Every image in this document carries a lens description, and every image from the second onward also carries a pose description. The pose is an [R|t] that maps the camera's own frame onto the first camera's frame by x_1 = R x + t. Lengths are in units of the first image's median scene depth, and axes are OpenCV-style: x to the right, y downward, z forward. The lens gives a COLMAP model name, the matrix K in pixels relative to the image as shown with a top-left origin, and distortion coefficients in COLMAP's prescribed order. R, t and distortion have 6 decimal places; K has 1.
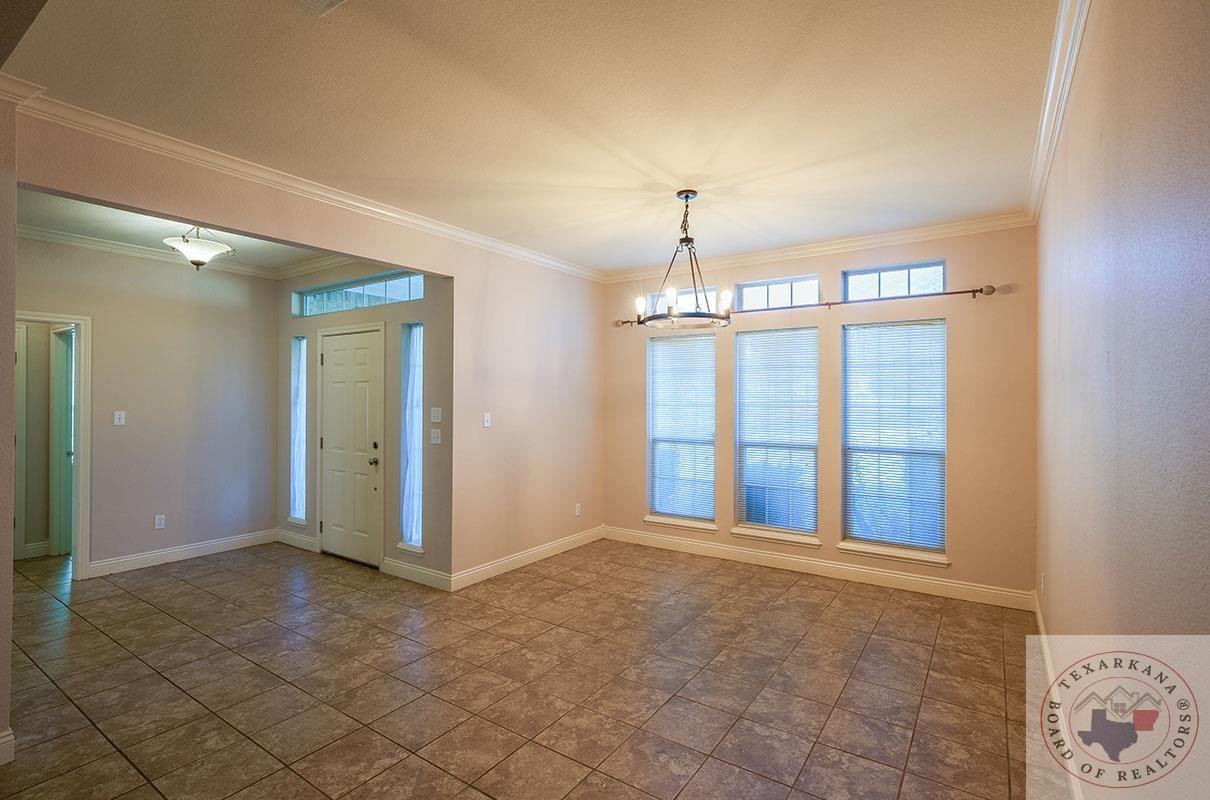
lens RADIAL K [[572.1, 0, 605.1], [0, 572.1, 398.5], [0, 0, 1]] dist [0.020354, 0.000562]
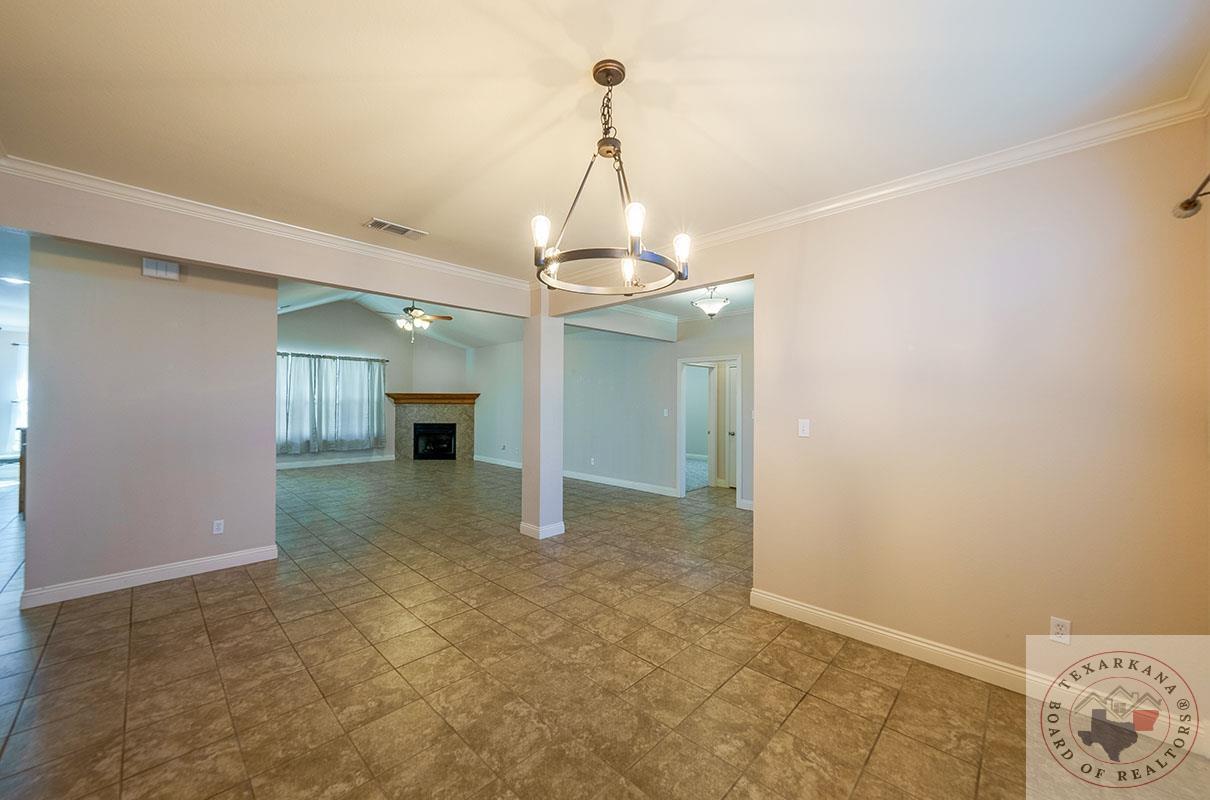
lens RADIAL K [[447.0, 0, 600.5], [0, 447.0, 398.9], [0, 0, 1]] dist [-0.003218, 0.000239]
pose [[-0.170473, -0.012306, -0.985286, 0.604106], [-0.000001, 0.999922, -0.012489, 0.006358], [0.985362, -0.002128, -0.170460, 1.053307]]
